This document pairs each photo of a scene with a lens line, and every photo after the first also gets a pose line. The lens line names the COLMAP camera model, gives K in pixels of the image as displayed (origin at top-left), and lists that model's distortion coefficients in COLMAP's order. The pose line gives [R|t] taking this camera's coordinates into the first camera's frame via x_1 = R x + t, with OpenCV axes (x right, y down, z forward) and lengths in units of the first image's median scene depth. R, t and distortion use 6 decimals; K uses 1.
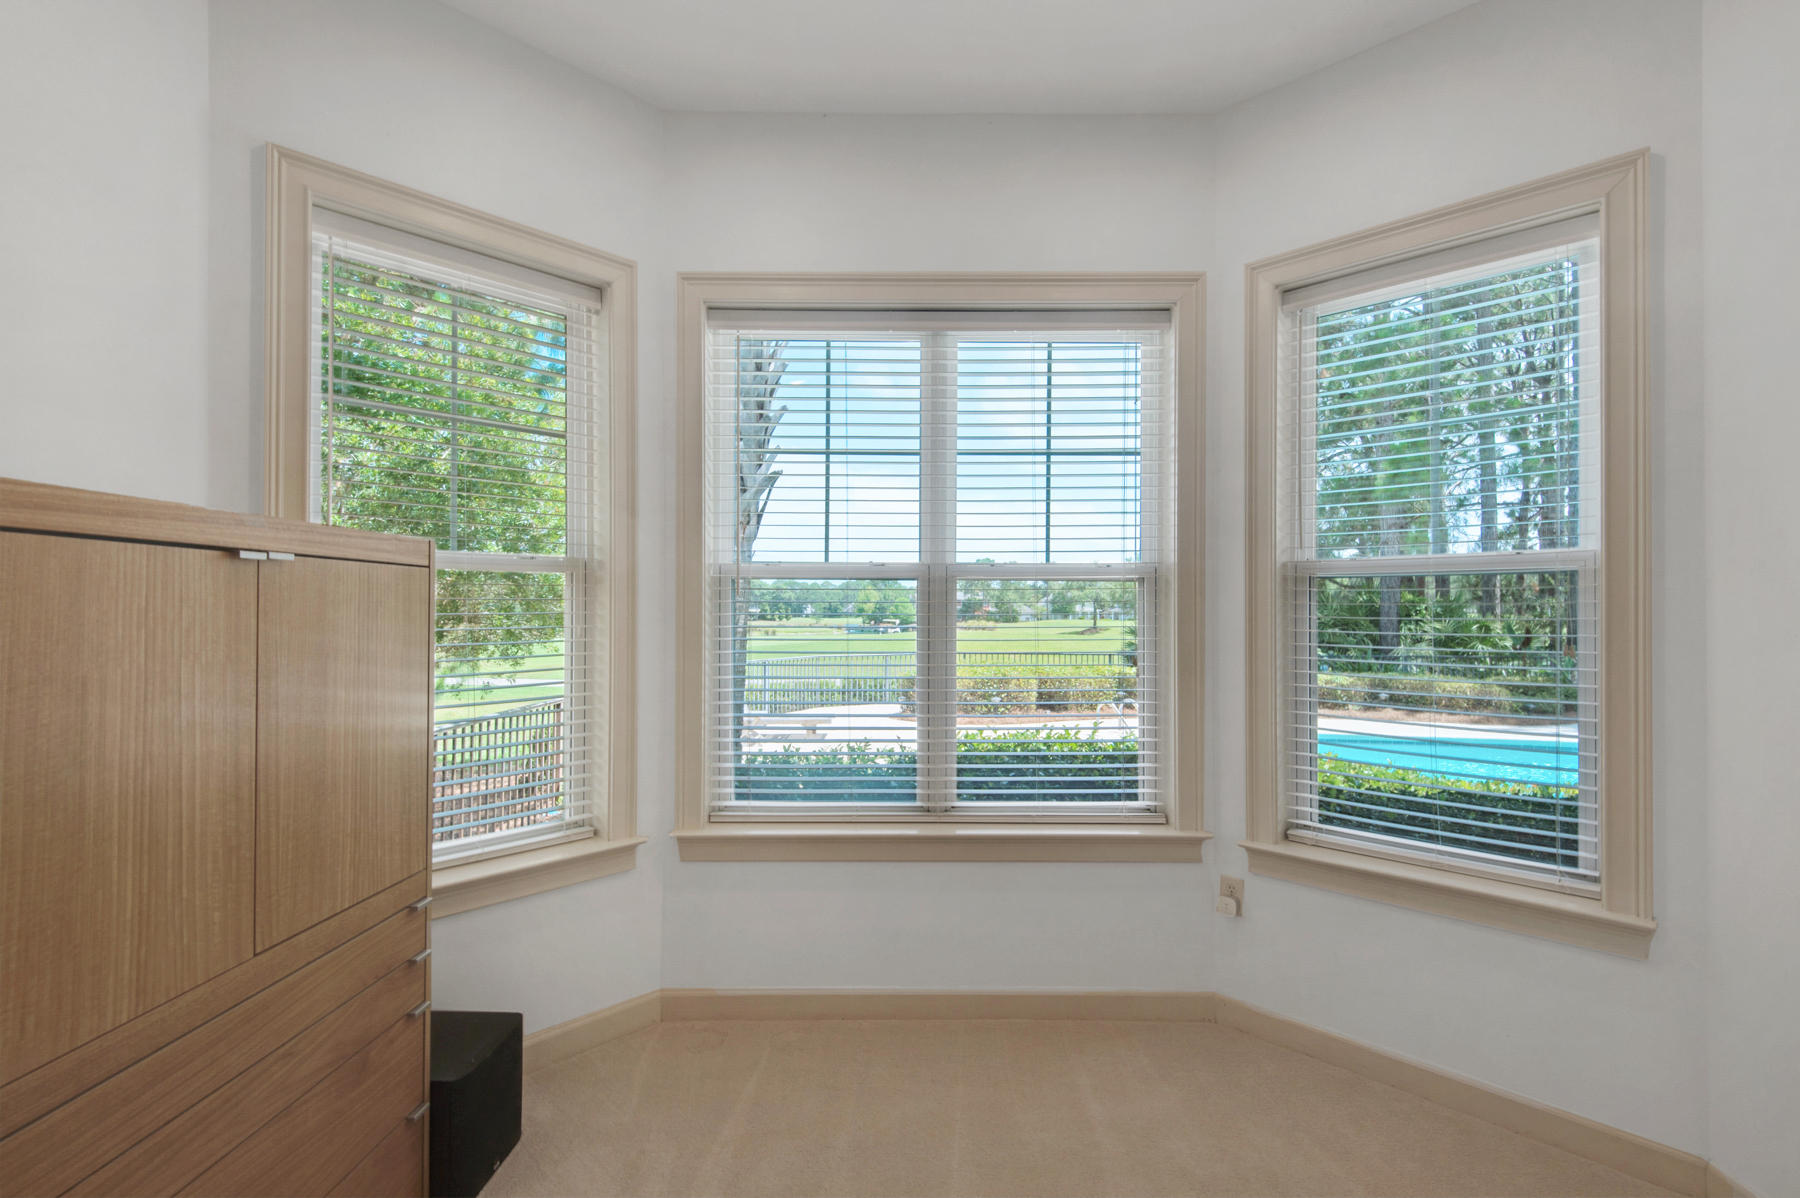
lens RADIAL K [[820.0, 0, 882.6], [0, 820.0, 598.4], [0, 0, 1]] dist [0.000635, -0.000161]
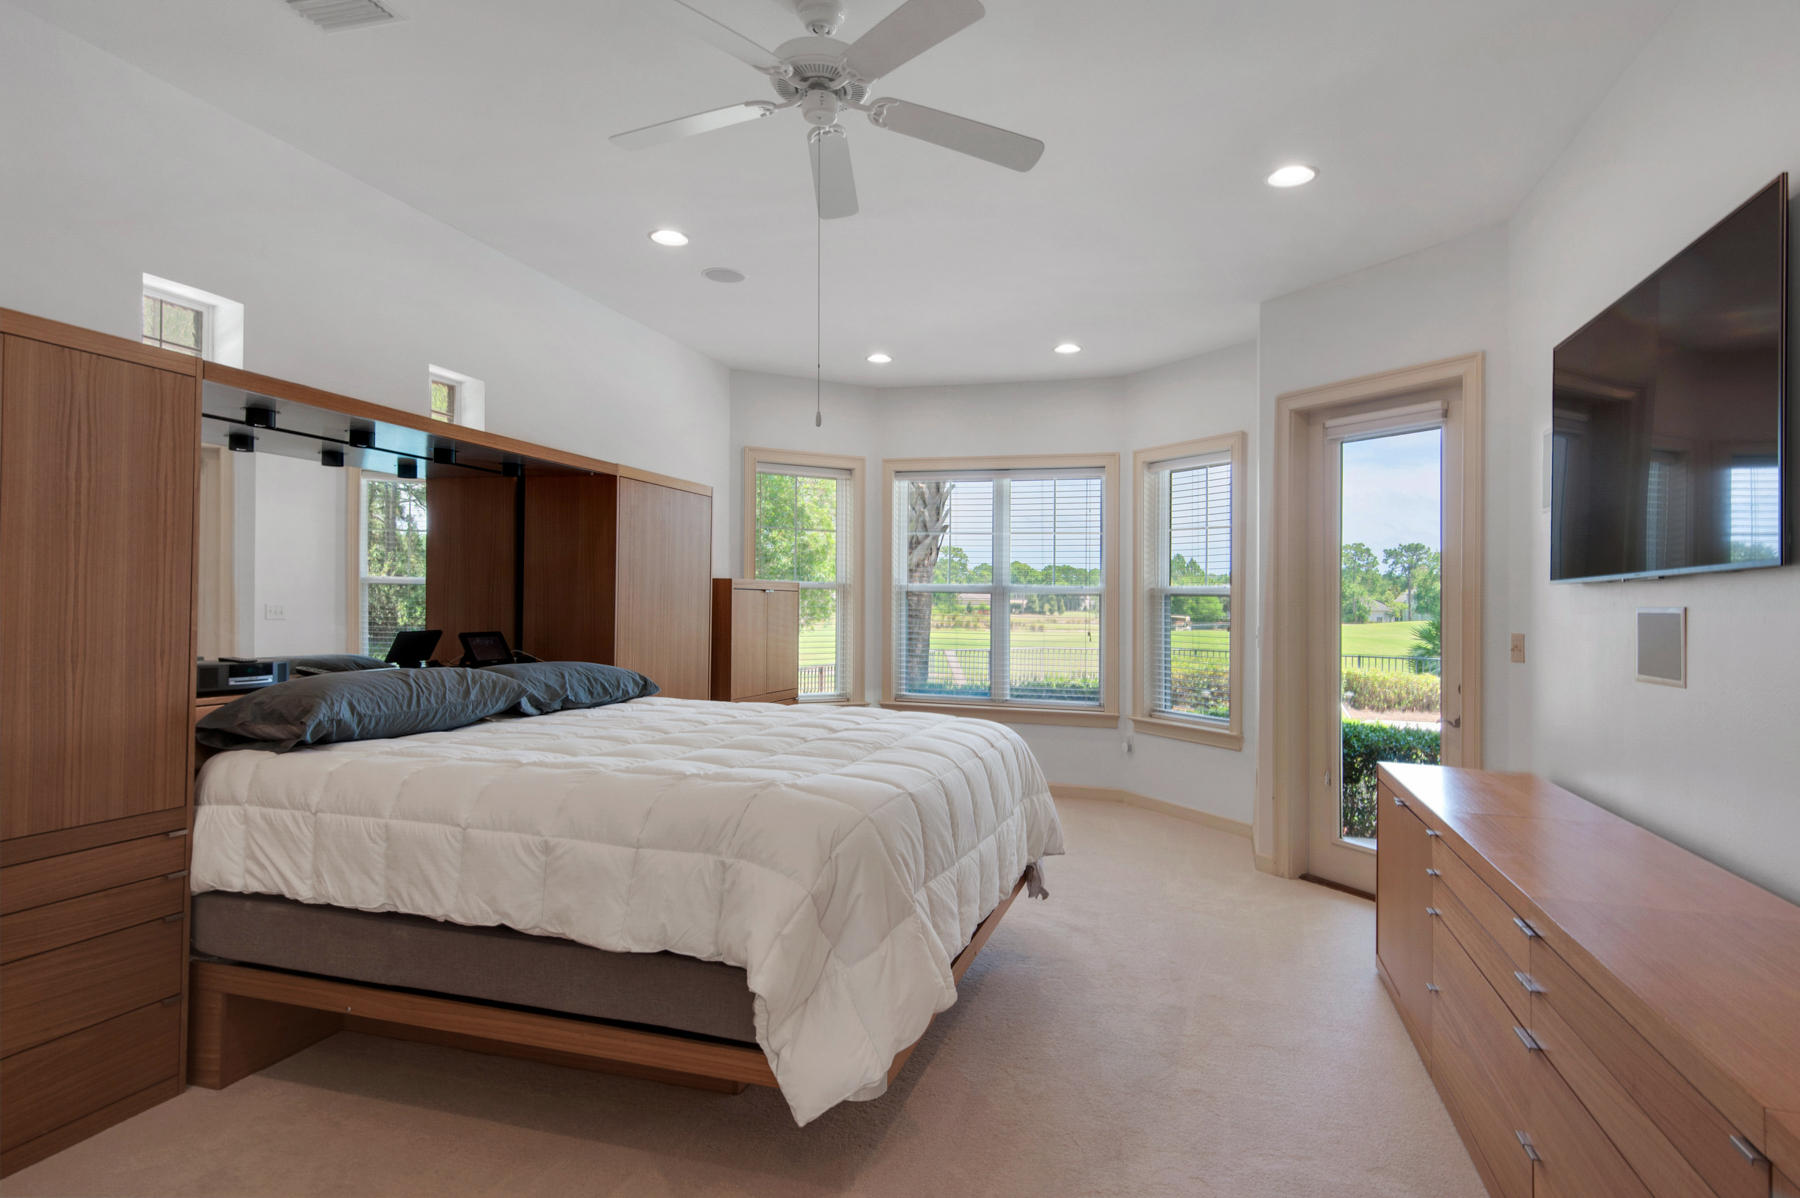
lens RADIAL K [[978.8, 0, 896.4], [0, 978.8, 615.9], [0, 0, 1]] dist [0.023614, 0.000273]
pose [[0.961768, 0.017169, -0.273328, 0.532732], [-0.009429, 0.999517, 0.029608, -0.038702], [0.273704, -0.025898, 0.961465, -1.602205]]
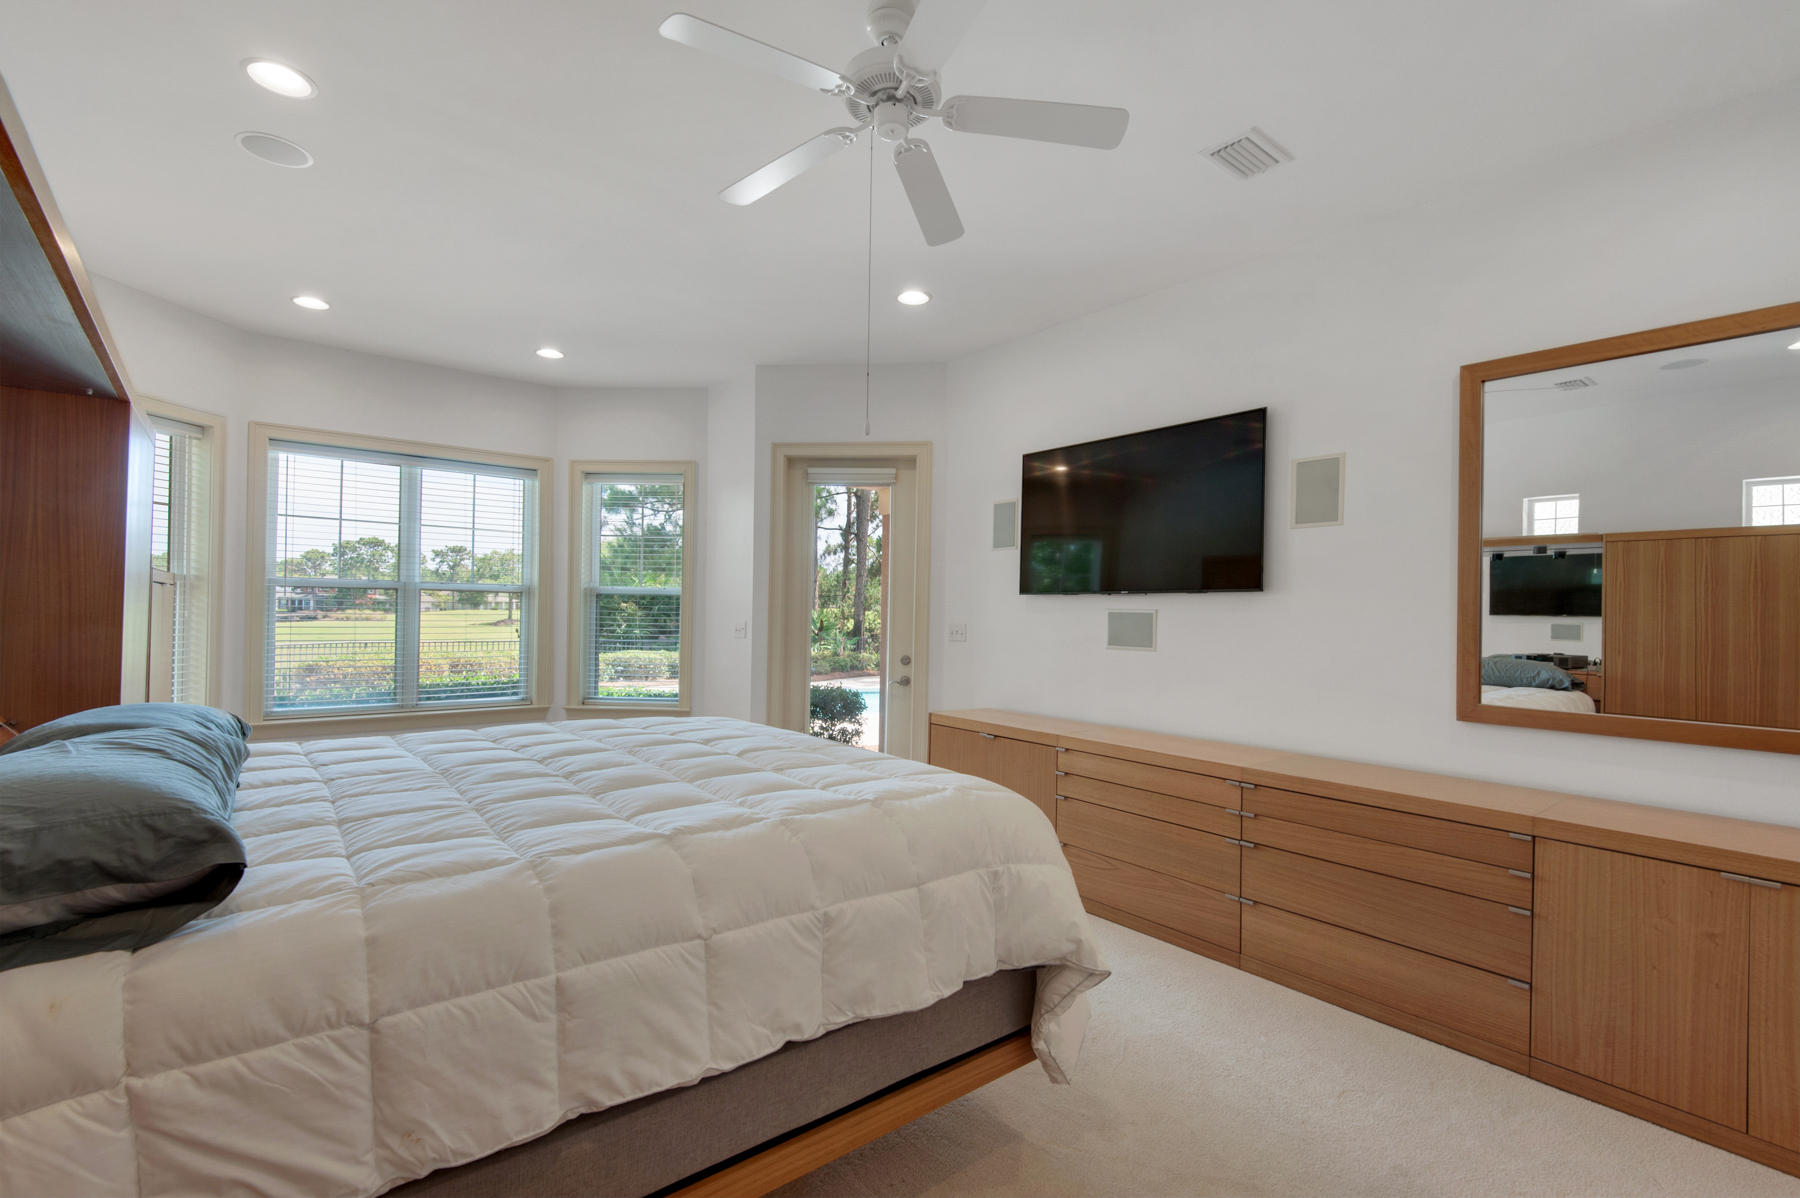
lens RADIAL K [[812.3, 0, 904.5], [0, 812.3, 604.4], [0, 0, 1]] dist [0.024243, -0.010129]
pose [[0.762811, 0.014472, 0.646460, -0.311013], [-0.025845, 0.999633, 0.008120, -0.036119], [-0.646105, -0.022902, 0.762905, -1.336195]]
